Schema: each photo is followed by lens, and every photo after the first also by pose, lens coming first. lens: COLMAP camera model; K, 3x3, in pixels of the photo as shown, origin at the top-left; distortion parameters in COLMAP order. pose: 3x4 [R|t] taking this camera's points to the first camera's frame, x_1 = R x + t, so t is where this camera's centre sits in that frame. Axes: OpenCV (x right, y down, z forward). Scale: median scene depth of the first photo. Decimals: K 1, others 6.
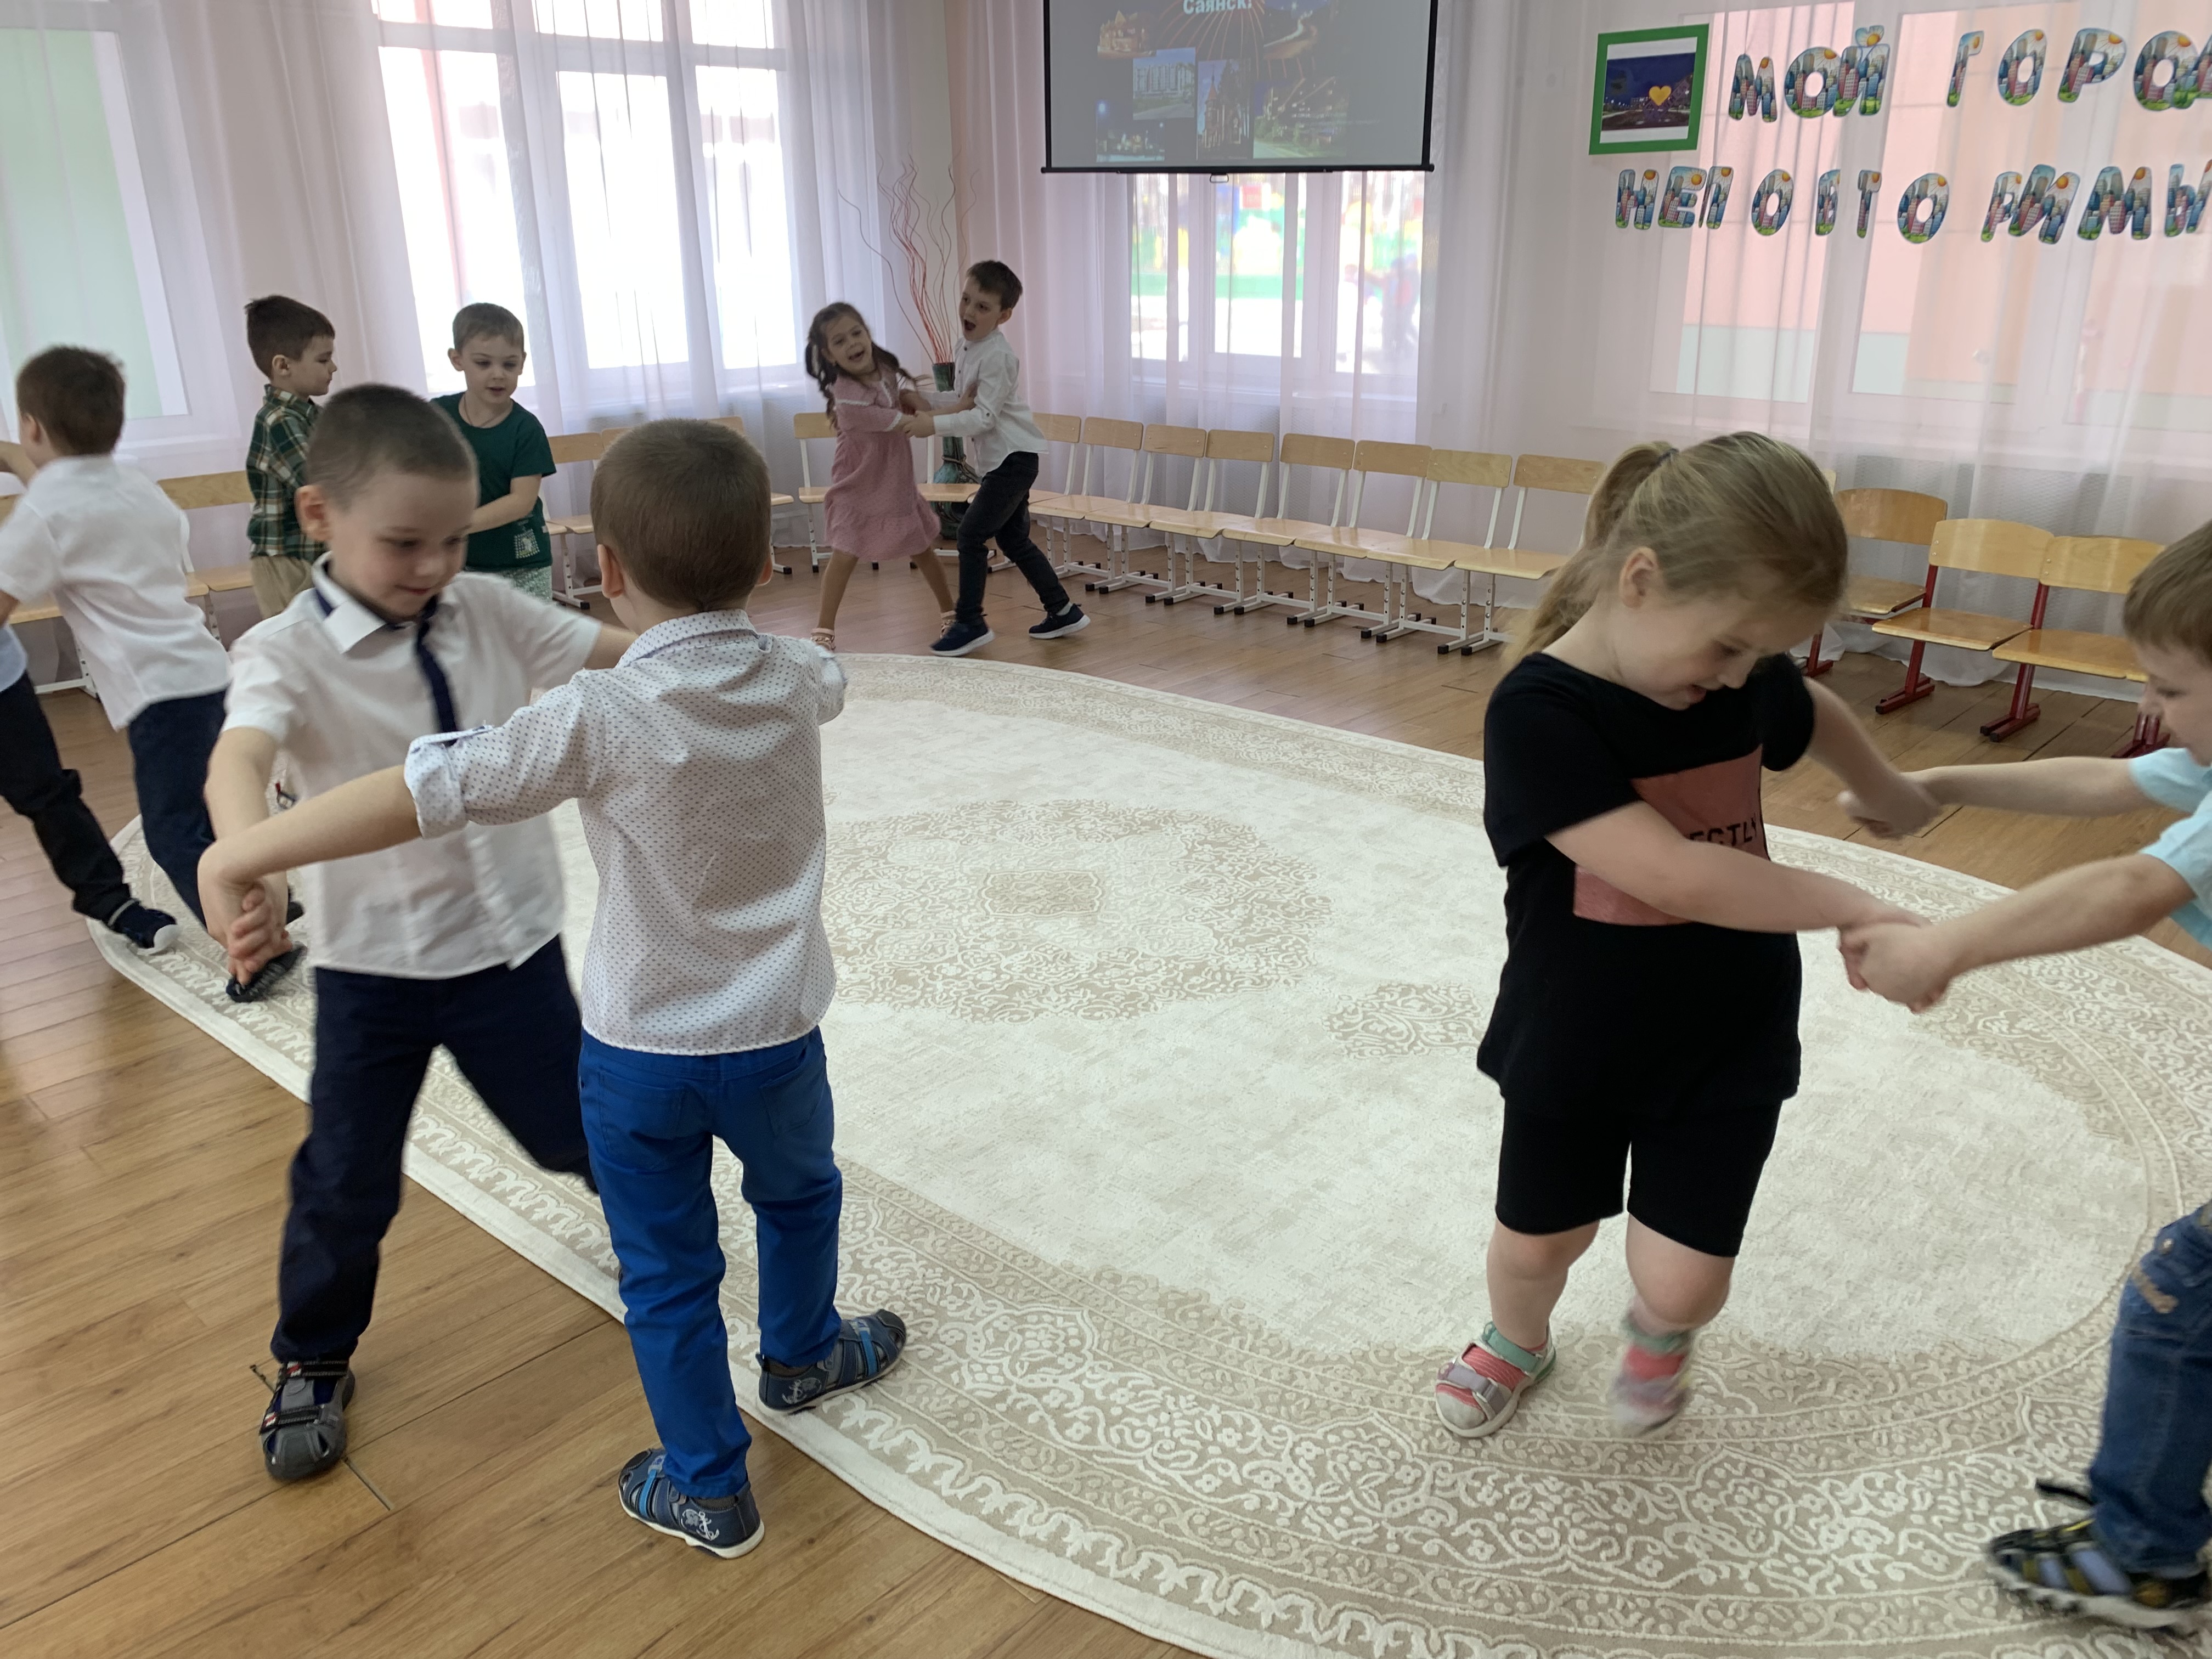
lens RADIAL K [[1702.1, 0, 1145.9], [0, 1702.1, 802.4], [0, 0, 1]] dist [0.023583, -0.016764]
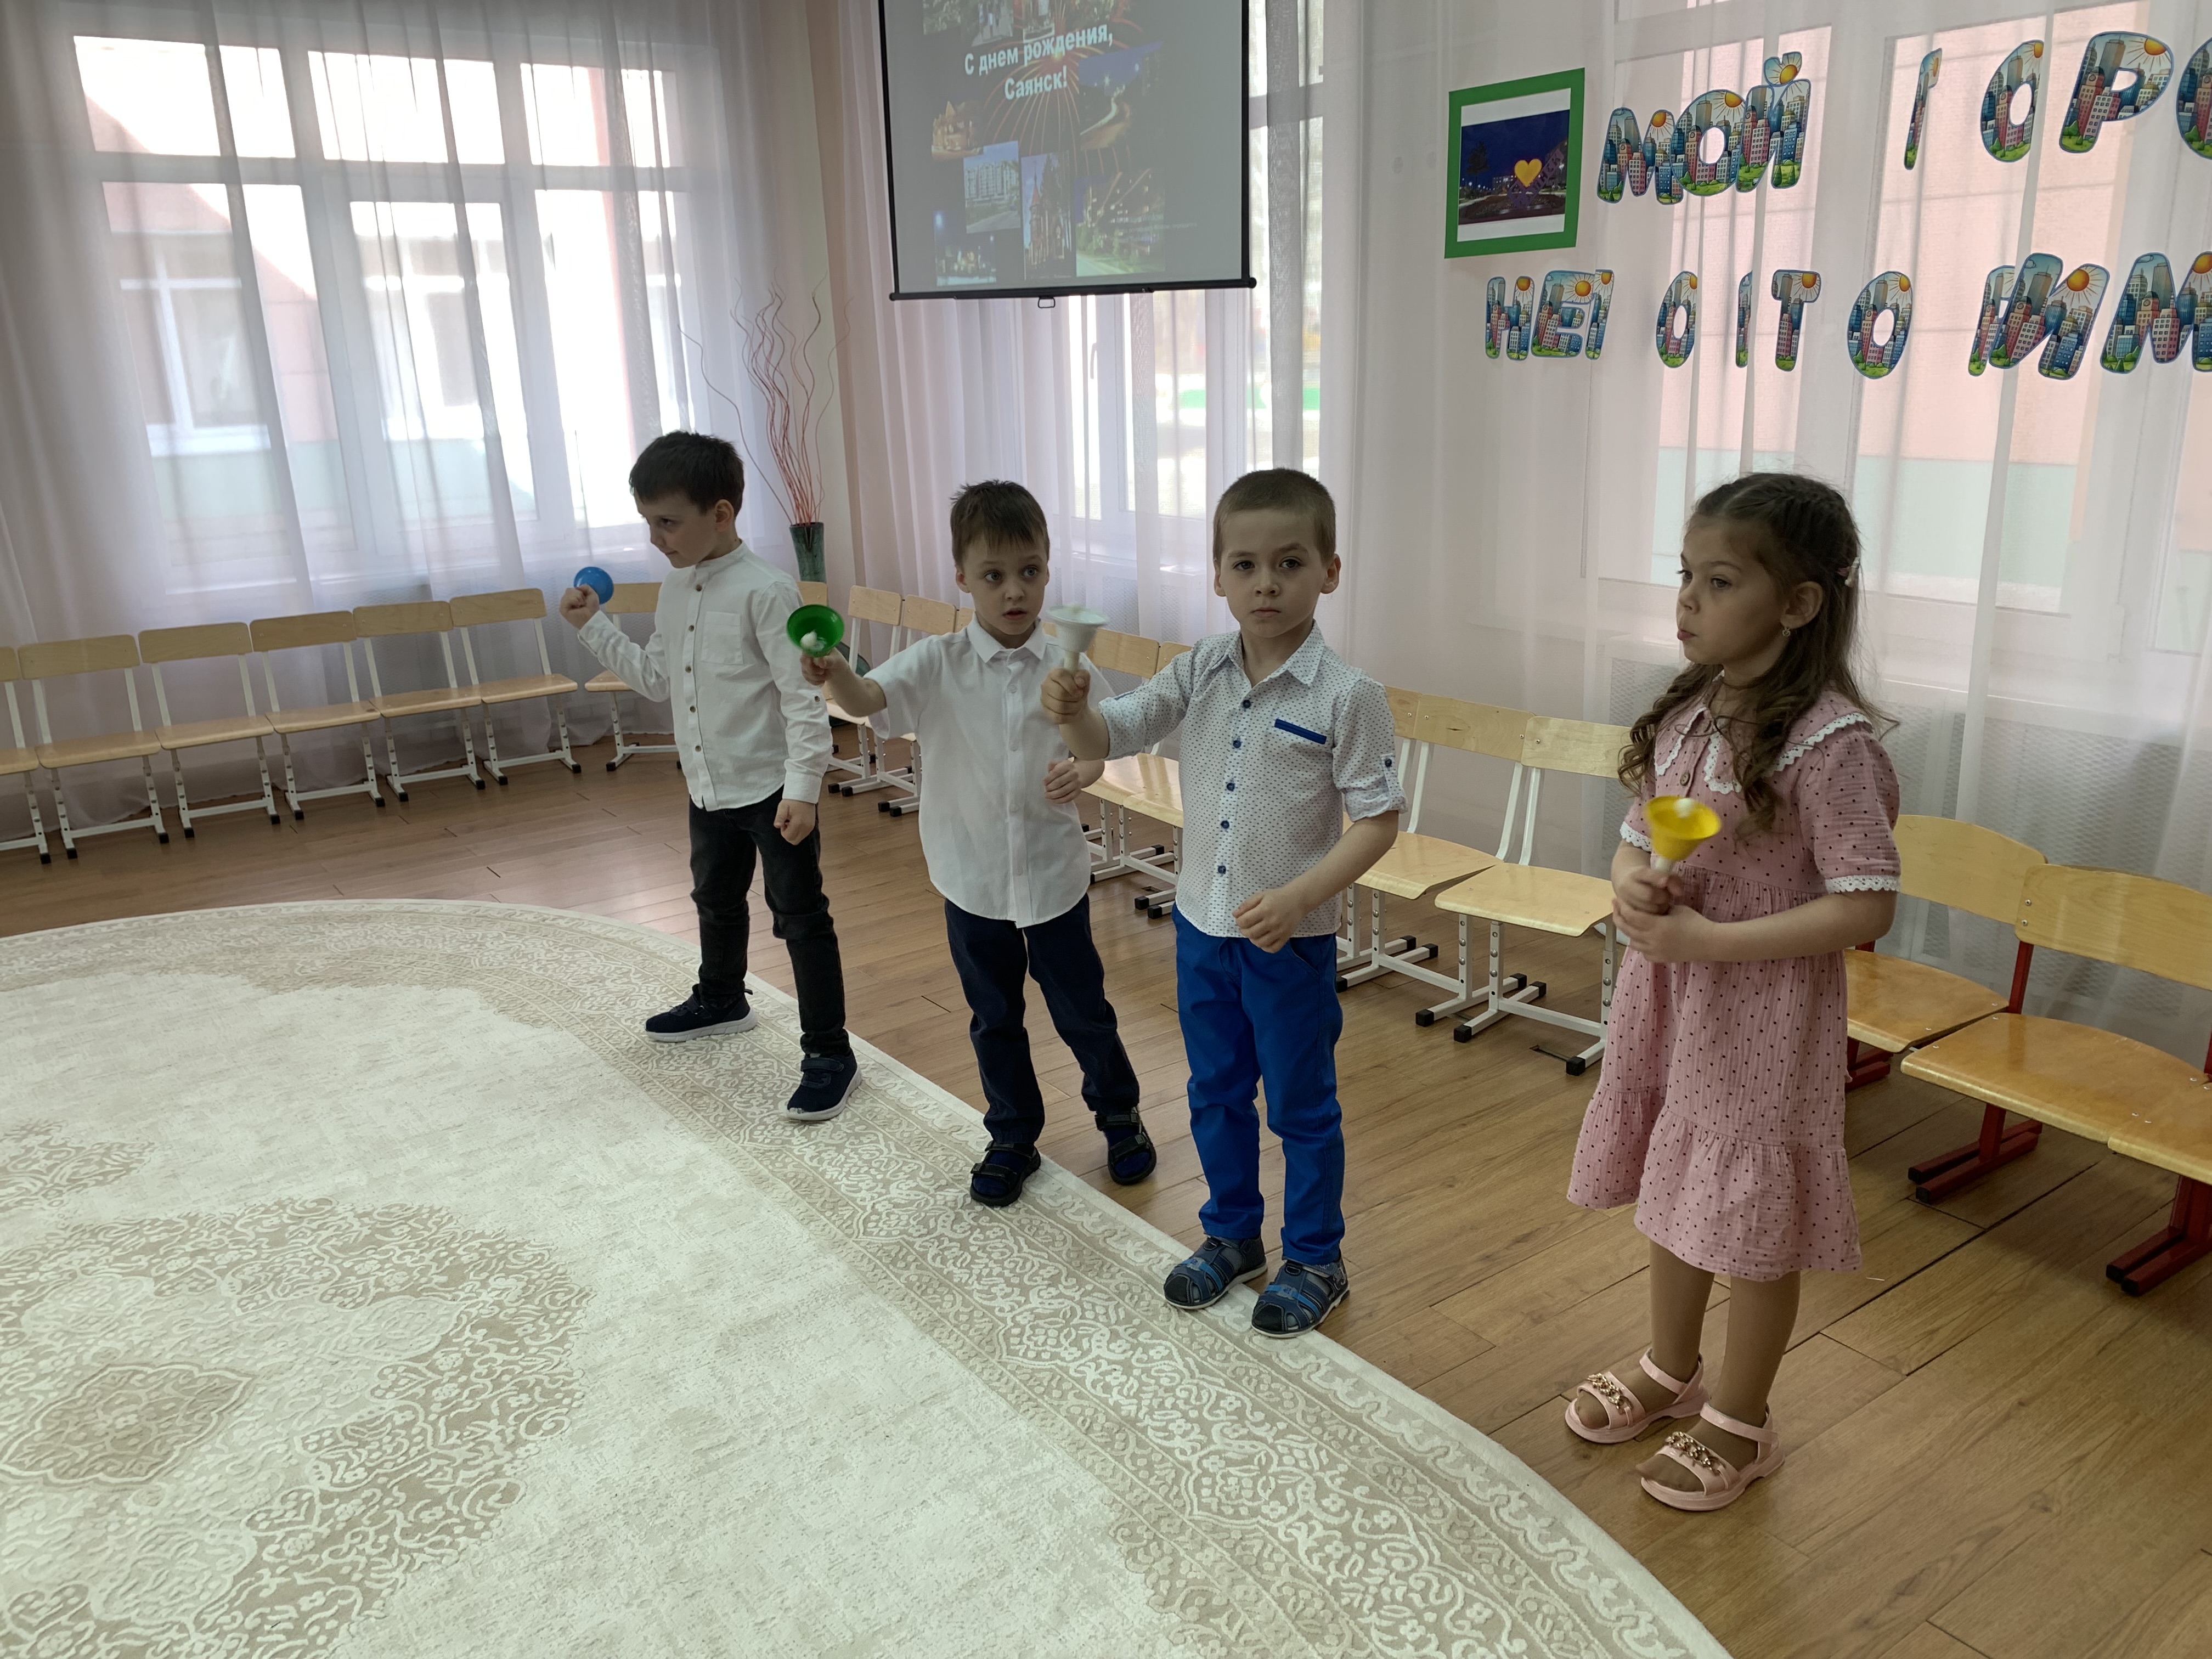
lens RADIAL K [[1702.1, 0, 1106.3], [0, 1702.1, 809.1], [0, 0, 1]] dist [0.023583, -0.016764]
pose [[0.977249, 0.035111, -0.209169, 0.289019], [-0.047090, 0.997507, -0.052567, -0.108792], [0.206802, 0.061221, 0.976466, 0.297953]]
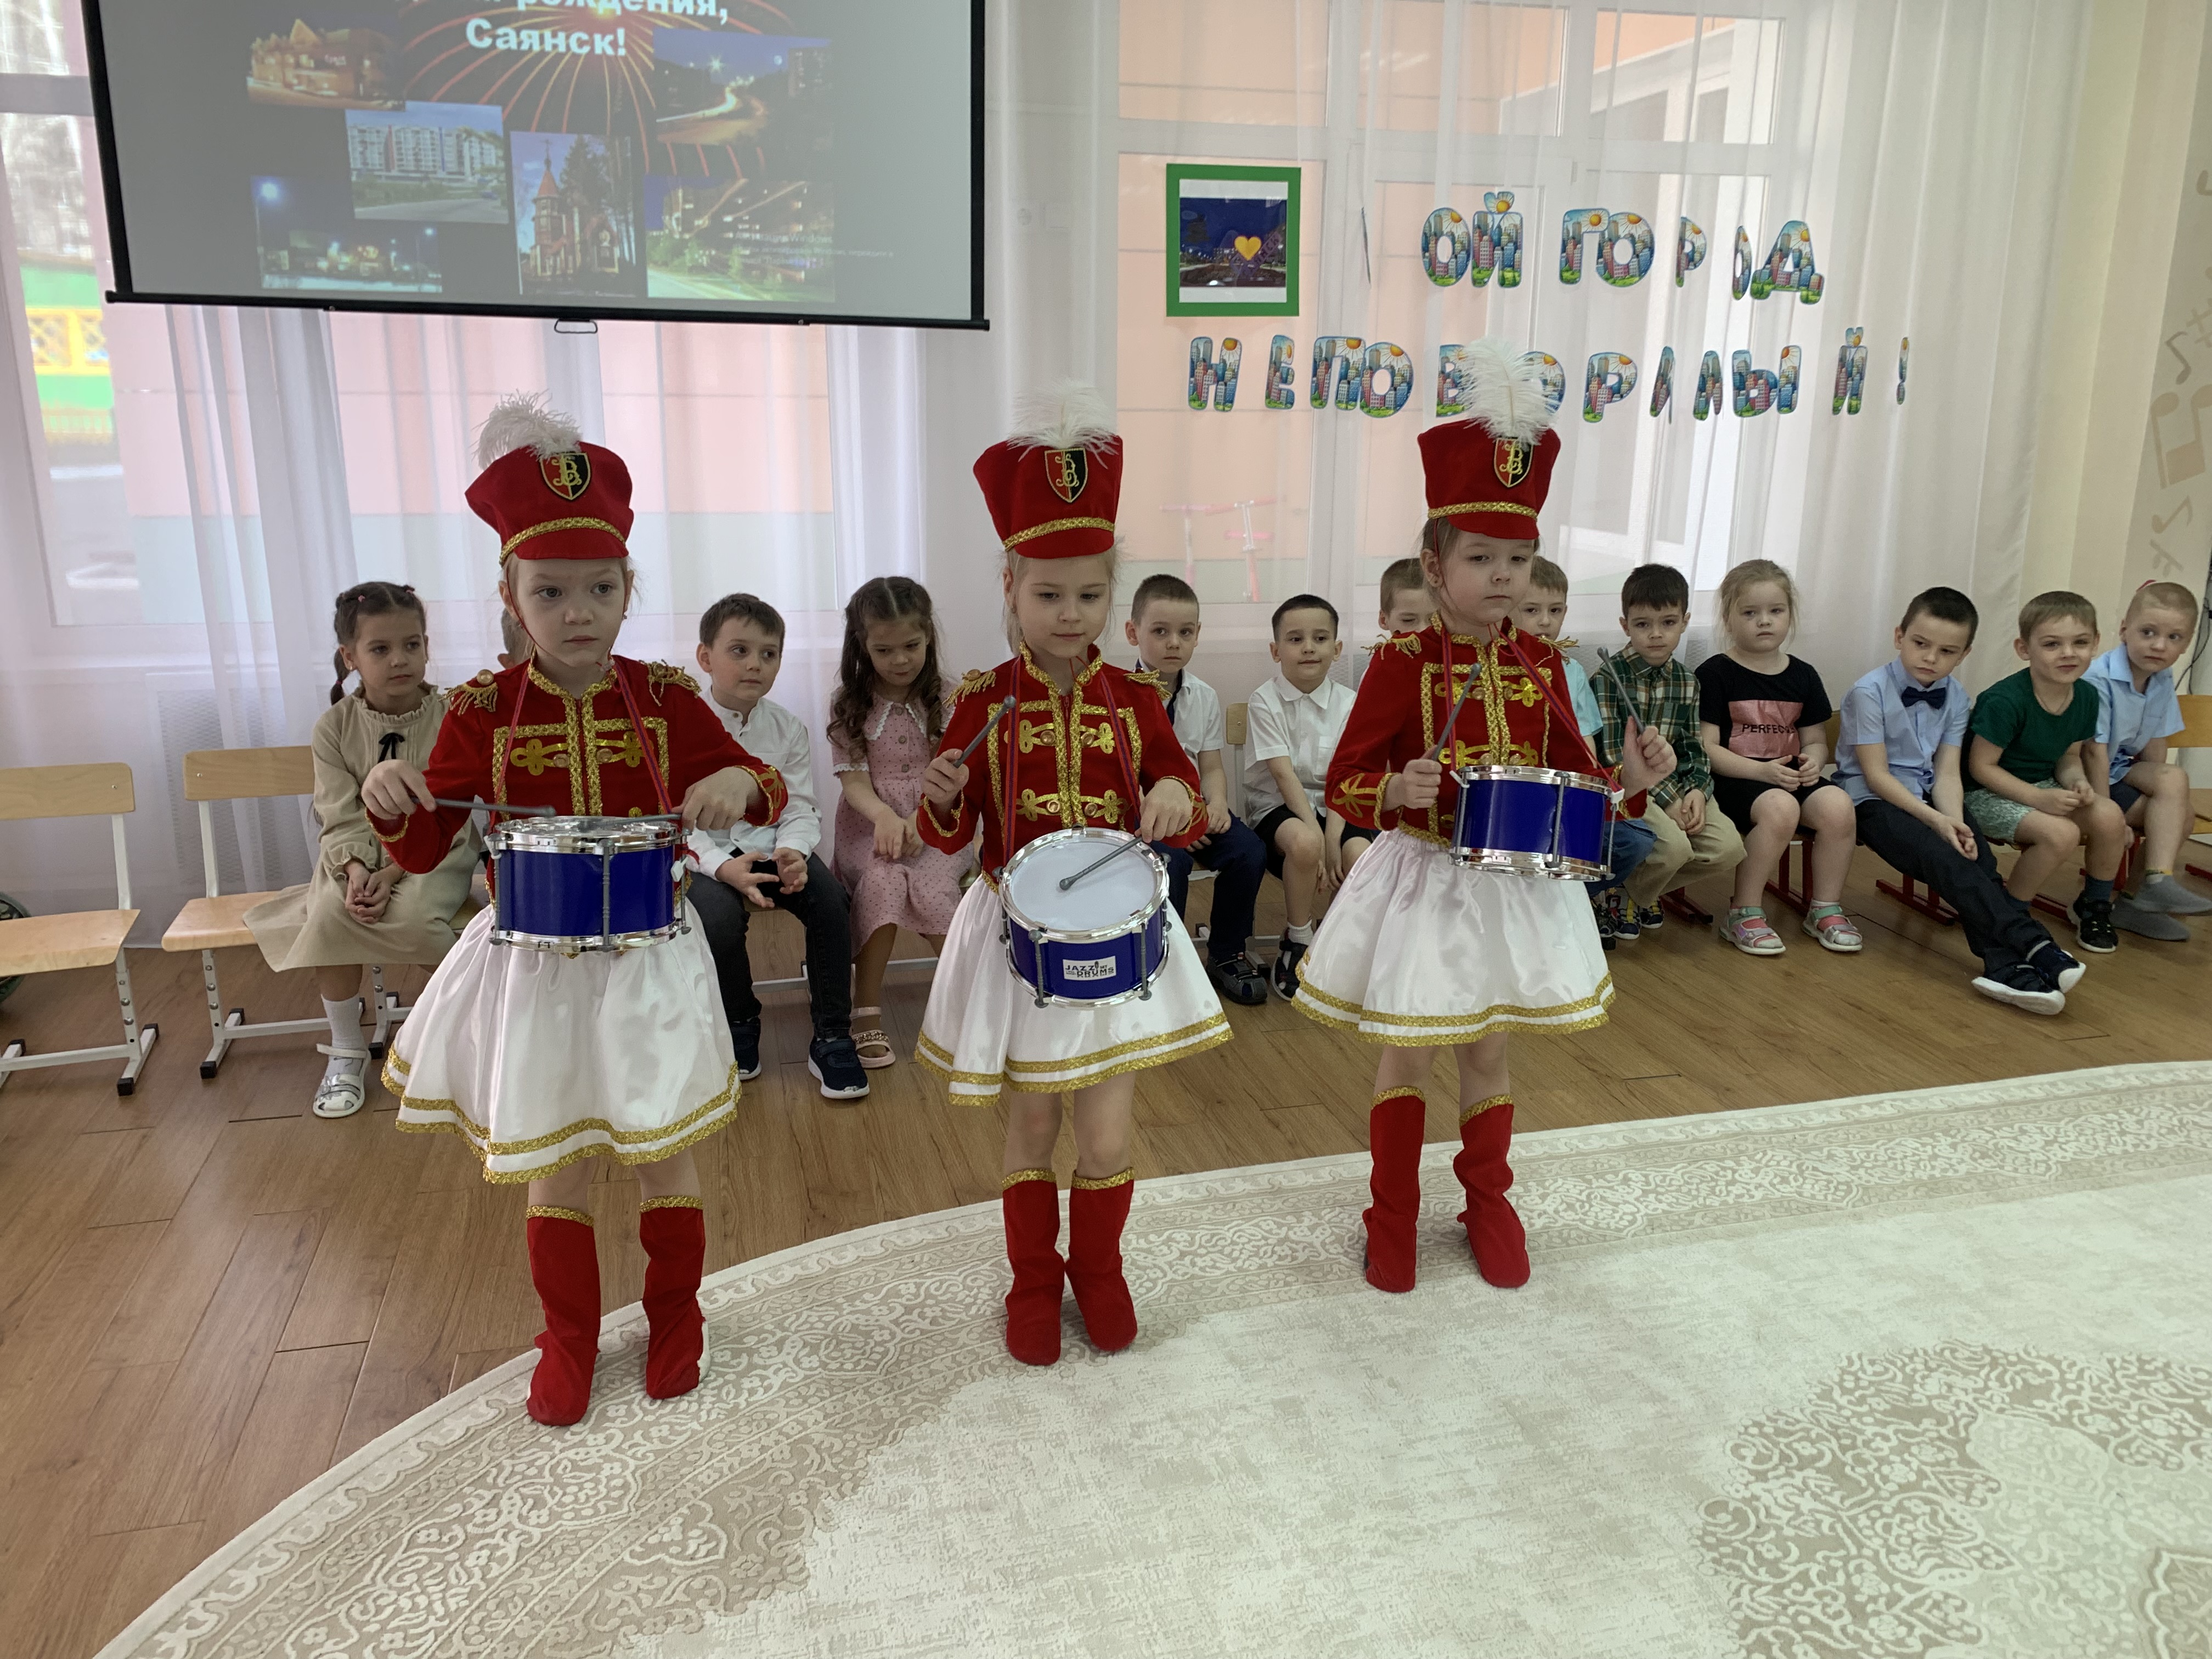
lens RADIAL K [[1702.1, 0, 1095.7], [0, 1702.1, 808.7], [0, 0, 1]] dist [0.023583, -0.016764]
pose [[0.562673, -0.190836, 0.804351, -0.438965], [0.262735, 0.963824, 0.044879, -0.215135], [-0.783817, 0.186079, 0.592457, 0.632994]]
